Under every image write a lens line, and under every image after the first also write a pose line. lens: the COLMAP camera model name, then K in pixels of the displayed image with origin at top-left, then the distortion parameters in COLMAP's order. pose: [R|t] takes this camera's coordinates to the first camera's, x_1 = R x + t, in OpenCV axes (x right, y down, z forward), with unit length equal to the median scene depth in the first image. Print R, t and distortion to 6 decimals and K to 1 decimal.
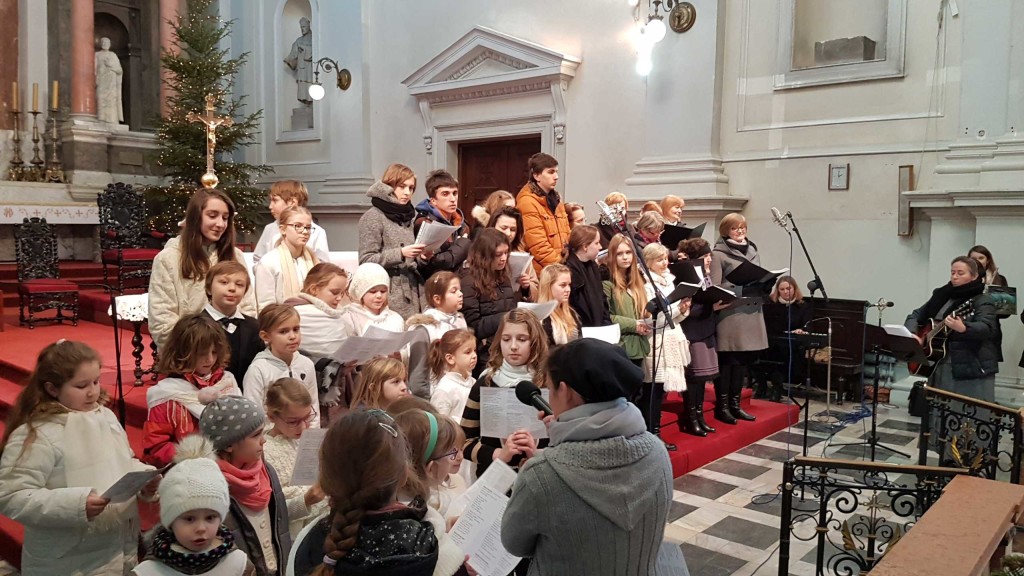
lens RADIAL K [[807.9, 0, 512.0], [0, 807.9, 288.0], [0, 0, 1]] dist [0.221125, -0.513870]
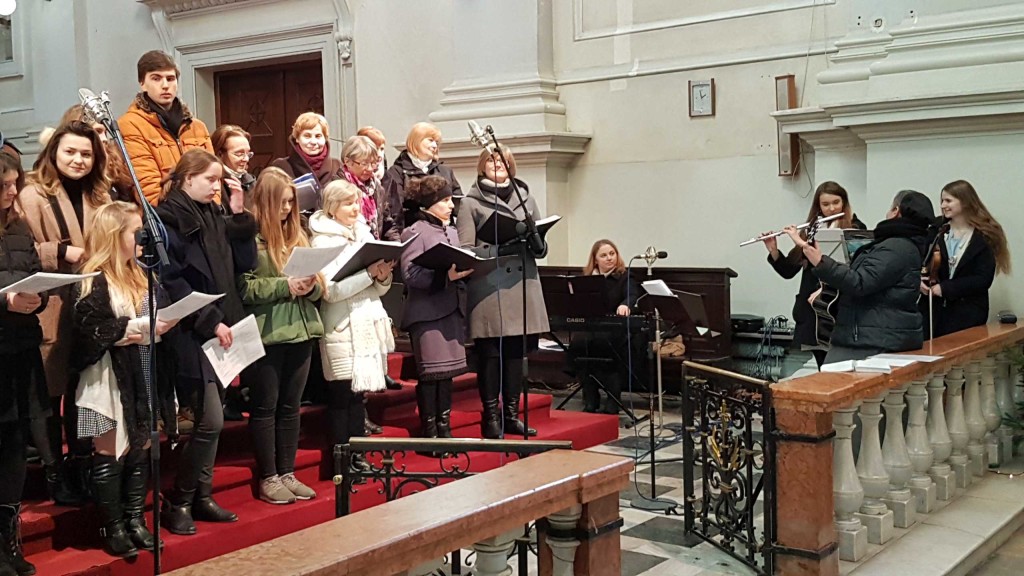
lens RADIAL K [[1192.8, 0, 512.0], [0, 1192.8, 288.0], [0, 0, 1]] dist [0.296932, -0.914907]
pose [[0.996970, -0.039472, 0.067034, 0.170431], [0.040410, 0.999102, -0.012699, 0.037634], [-0.066473, 0.015369, 0.997670, -0.022331]]
